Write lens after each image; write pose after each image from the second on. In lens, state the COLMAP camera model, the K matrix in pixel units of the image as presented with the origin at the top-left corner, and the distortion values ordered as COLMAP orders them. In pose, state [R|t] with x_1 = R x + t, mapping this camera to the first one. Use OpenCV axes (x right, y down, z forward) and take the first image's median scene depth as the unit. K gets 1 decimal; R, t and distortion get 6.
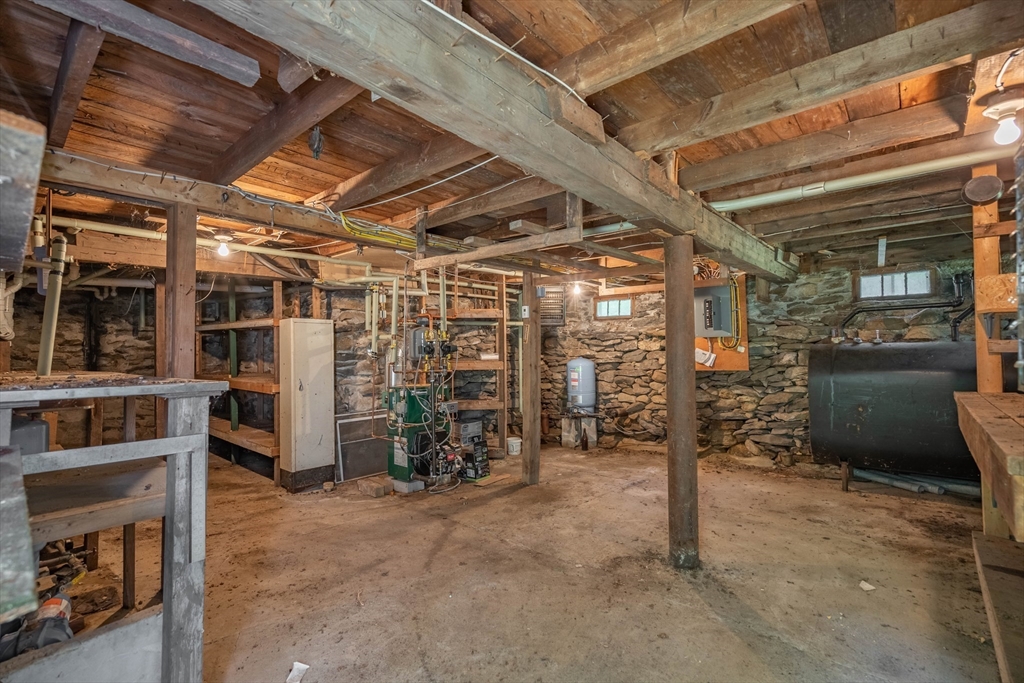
lens RADIAL K [[466.3, 0, 514.5], [0, 466.3, 341.0], [0, 0, 1]] dist [-0.002231, 0.000242]
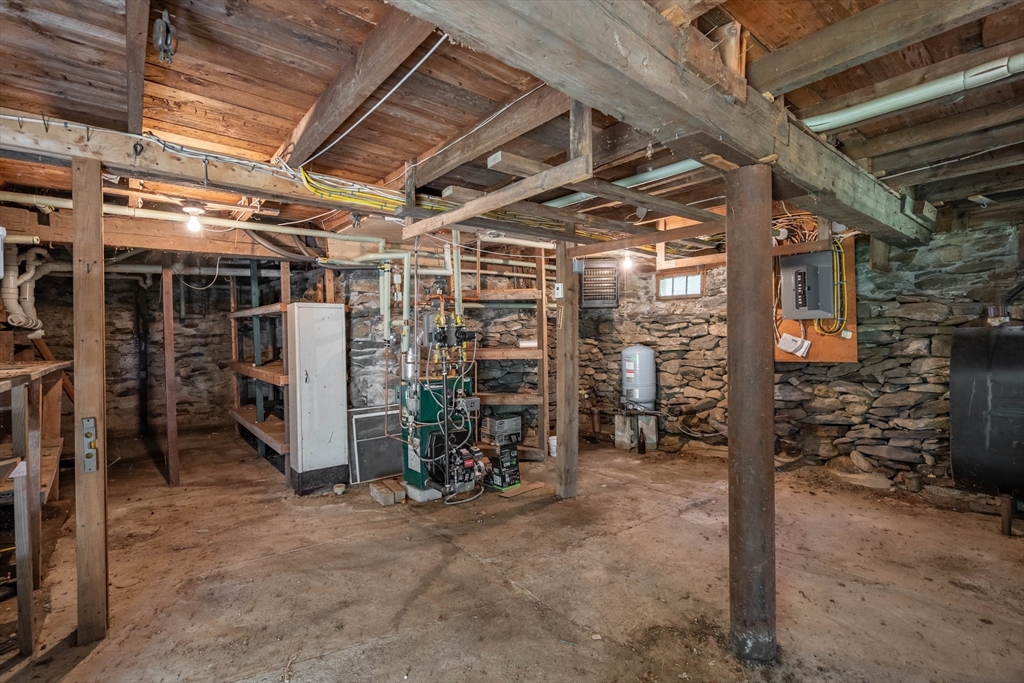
lens RADIAL K [[467.8, 0, 512.0], [0, 467.8, 341.5], [0, 0, 1]] dist [-0.001086, 0.000699]
pose [[0.986394, -0.001984, -0.164387, 0.072374], [0.007649, 0.999398, 0.033832, -0.001075], [0.164221, -0.034629, 0.985816, 0.156720]]
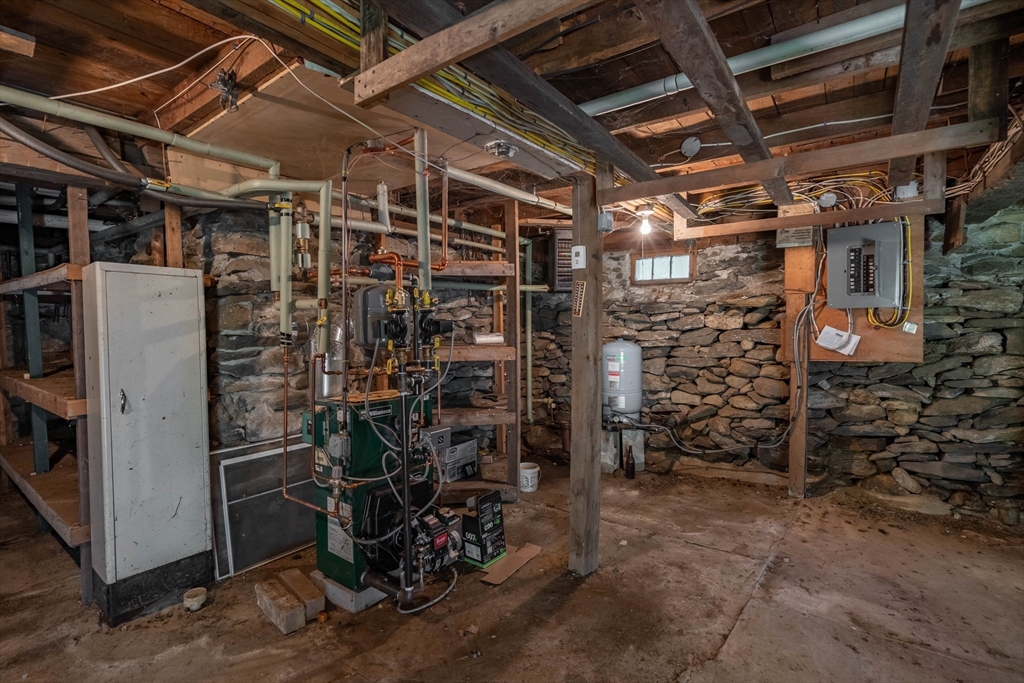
lens RADIAL K [[467.8, 0, 512.0], [0, 467.8, 341.5], [0, 0, 1]] dist [-0.001086, 0.000699]
pose [[0.997171, -0.001737, 0.075143, -0.085458], [-0.001979, 0.998779, 0.049355, 0.006719], [-0.075137, -0.049364, 0.995951, 0.438554]]
